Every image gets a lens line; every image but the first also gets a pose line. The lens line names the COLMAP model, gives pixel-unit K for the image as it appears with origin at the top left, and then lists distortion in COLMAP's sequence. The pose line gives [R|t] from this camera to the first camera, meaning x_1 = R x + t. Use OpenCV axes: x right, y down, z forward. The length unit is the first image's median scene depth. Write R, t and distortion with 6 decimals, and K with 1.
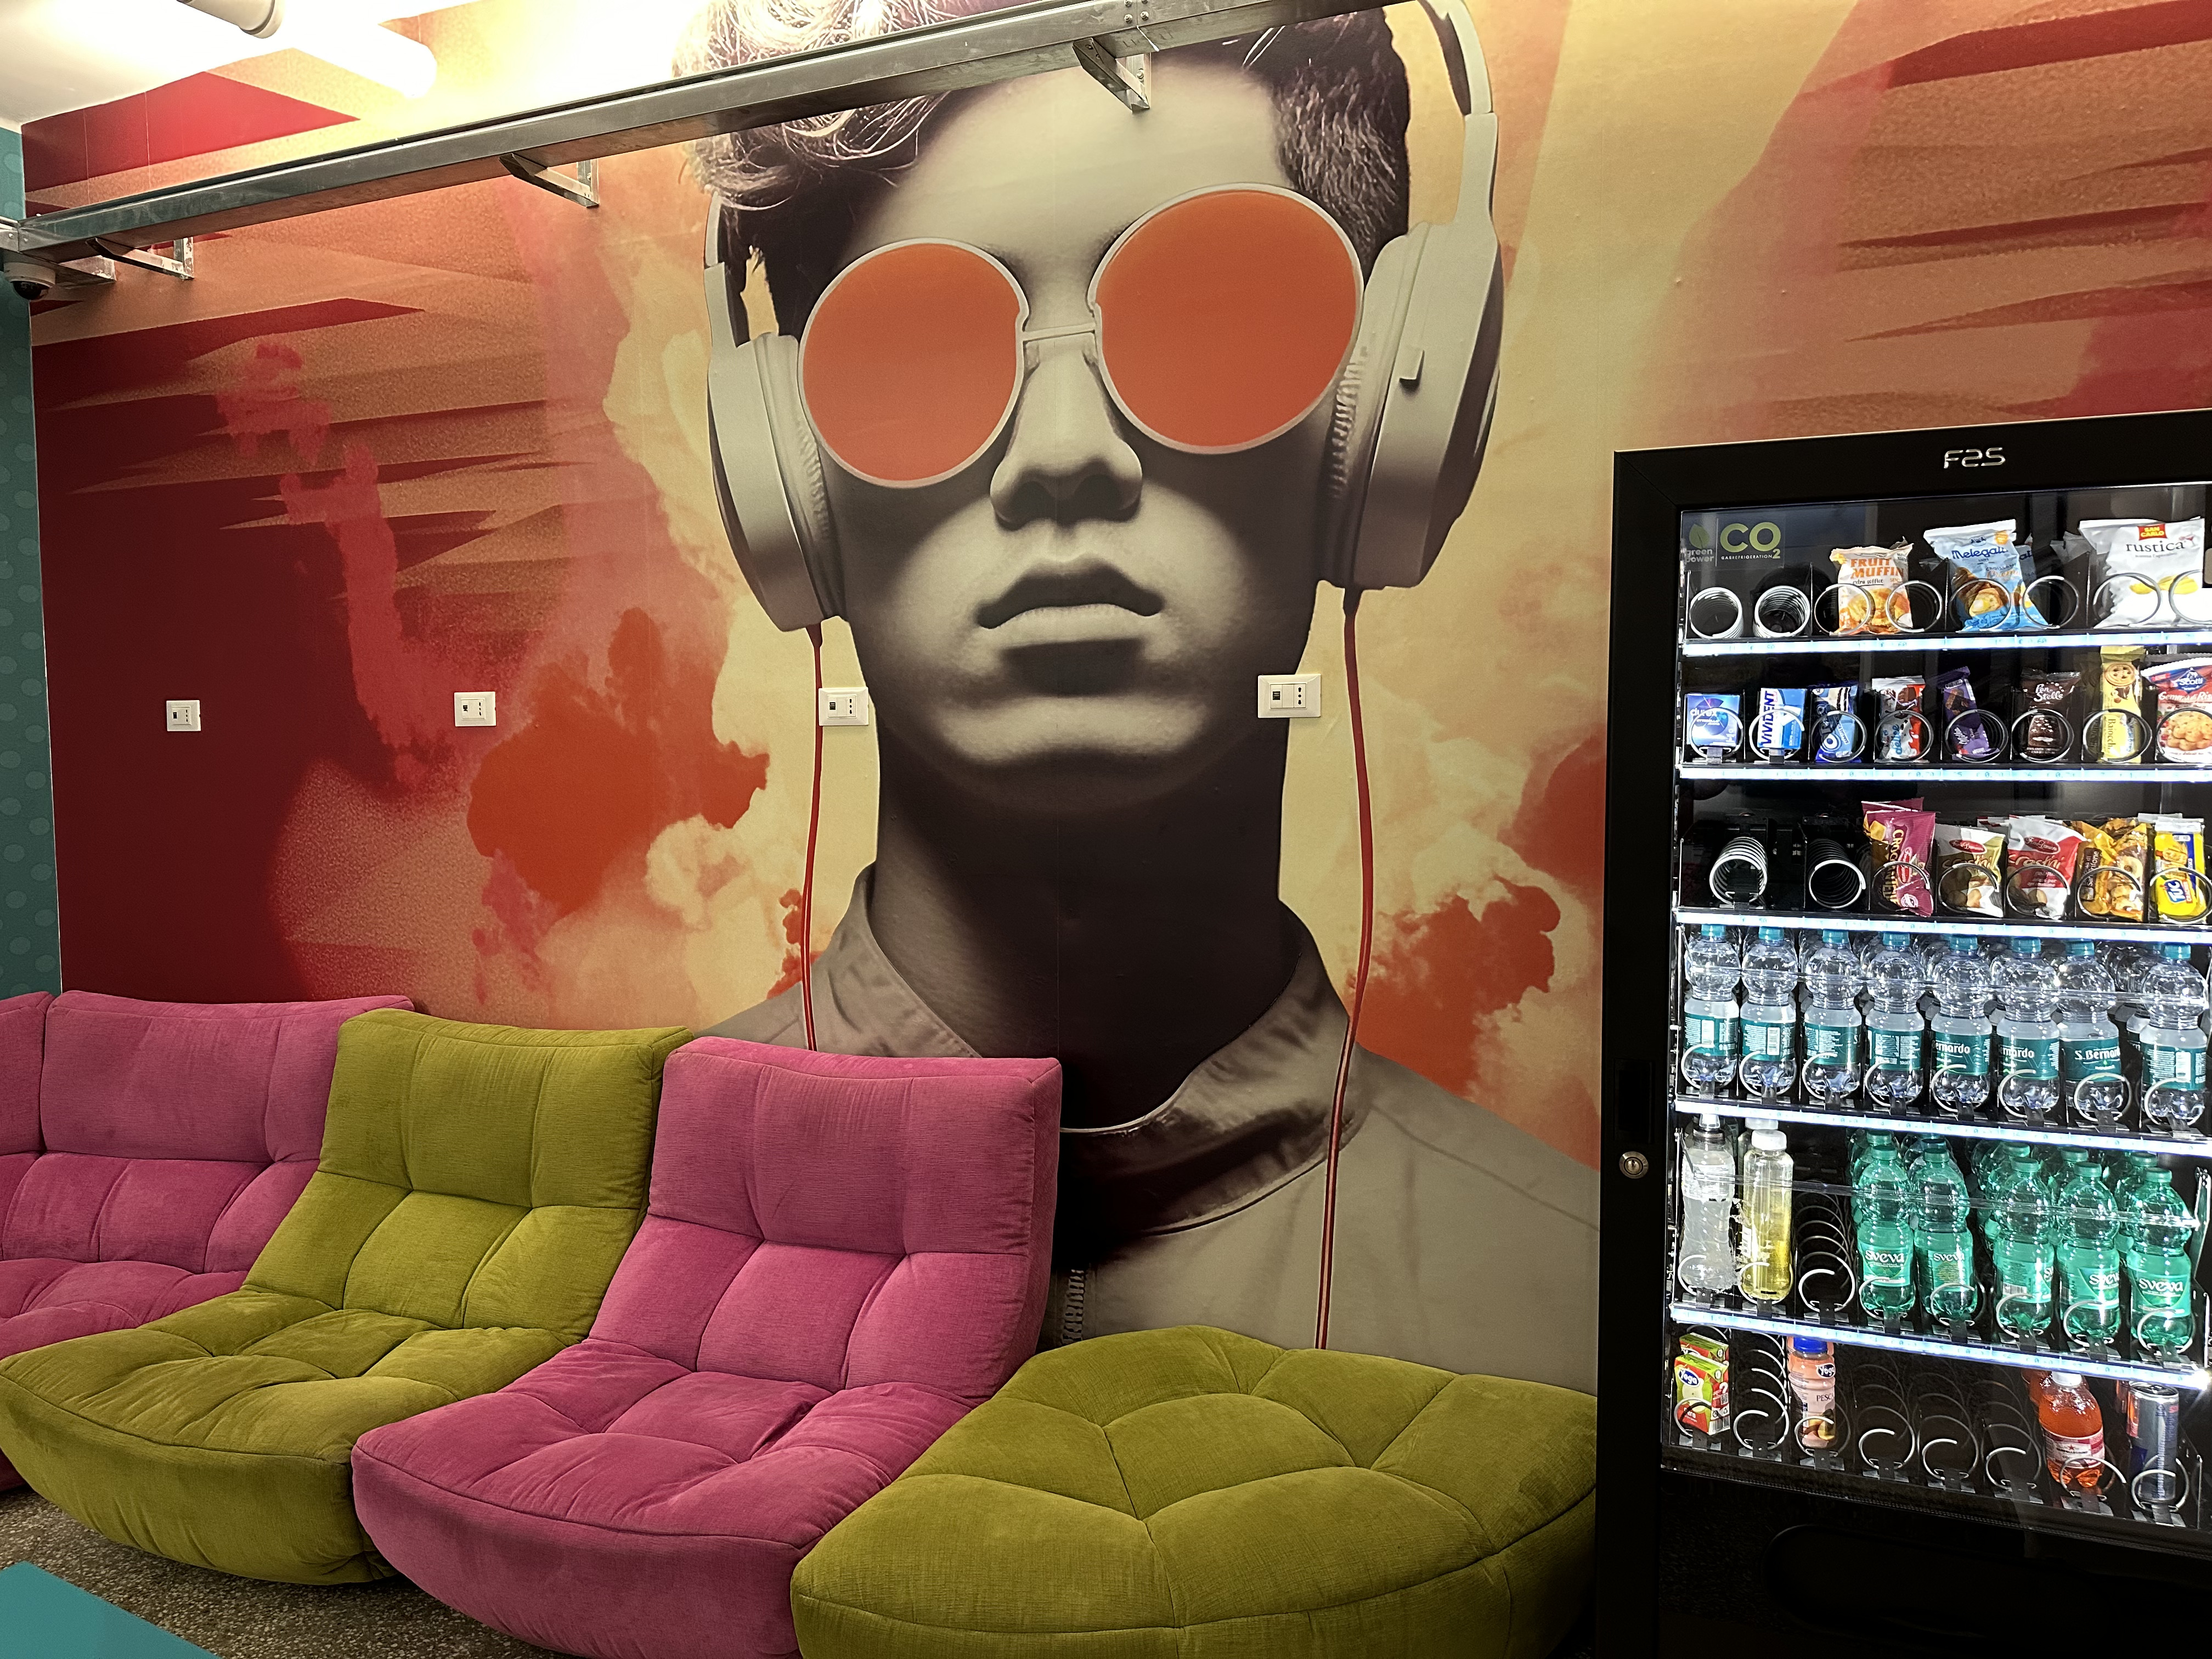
lens RADIAL K [[1554.6, 0, 1095.9], [0, 1554.6, 822.6], [0, 0, 1]] dist [0.063151, -0.076734]
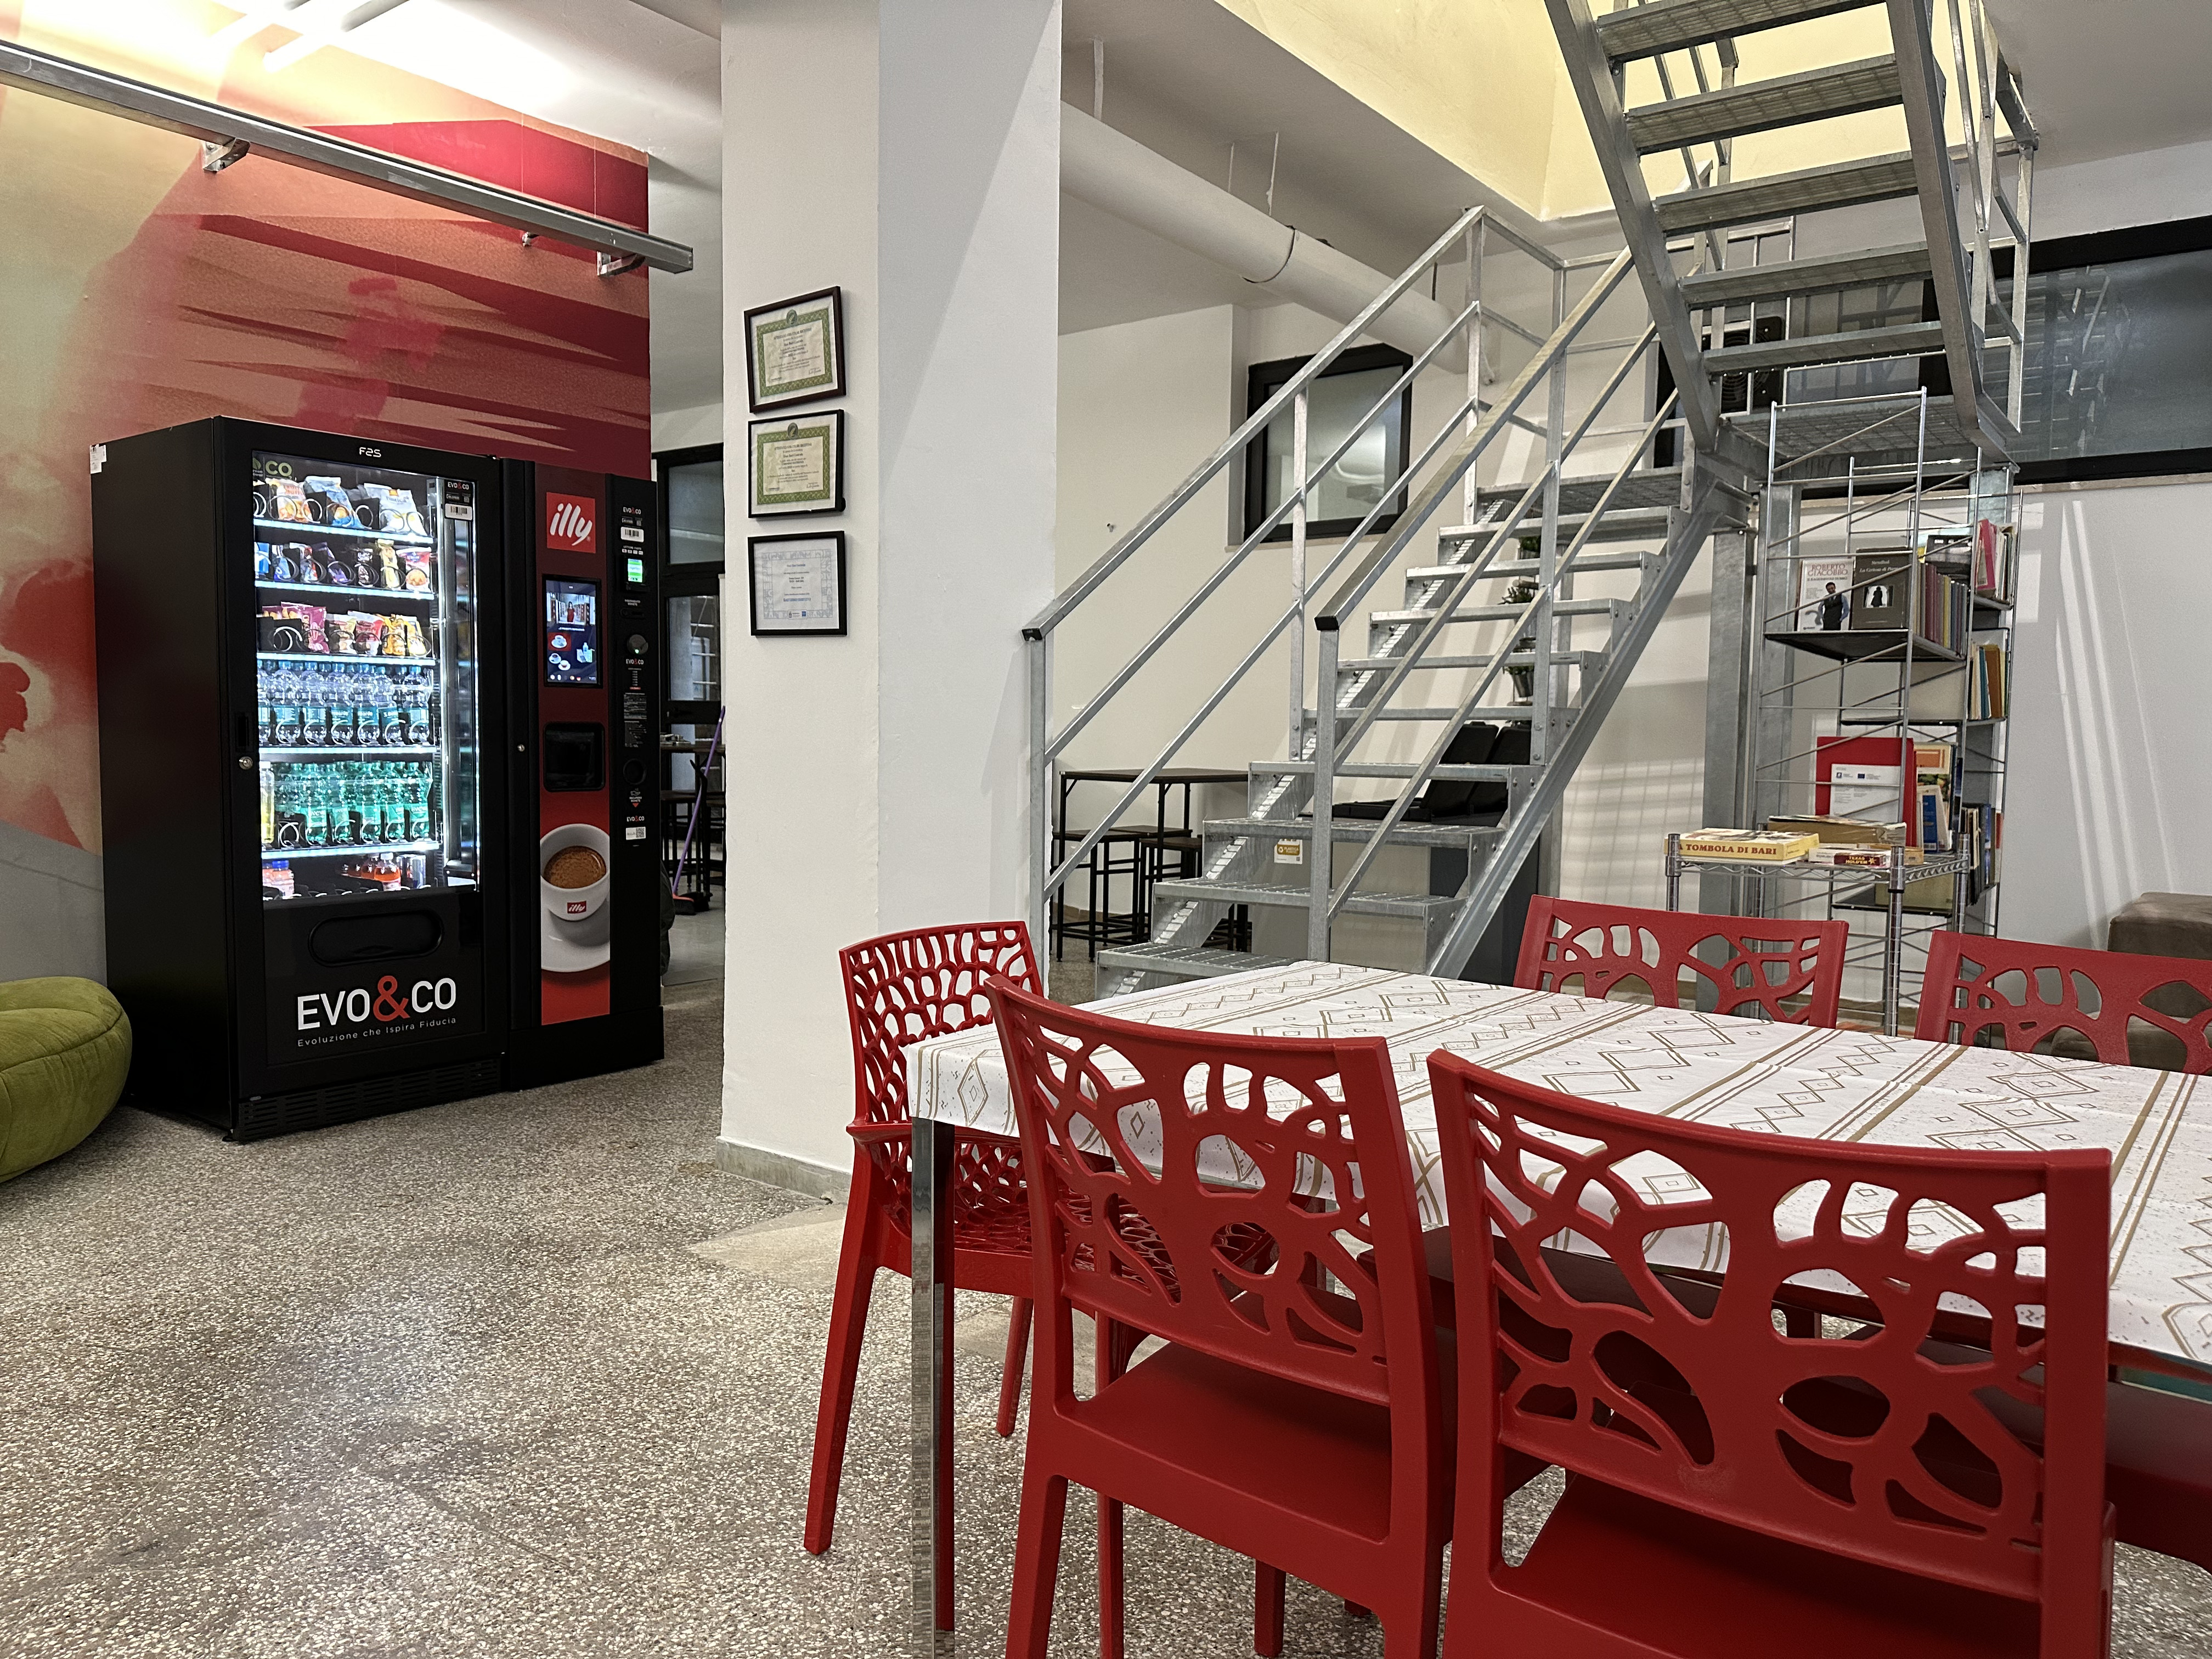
lens RADIAL K [[1554.6, 0, 1093.5], [0, 1554.6, 826.1], [0, 0, 1]] dist [0.063151, -0.076734]
pose [[0.238463, -0.058238, 0.969404, -1.355922], [0.044040, 0.997822, 0.049112, 0.238991], [-0.970153, 0.030982, 0.240508, -0.557921]]
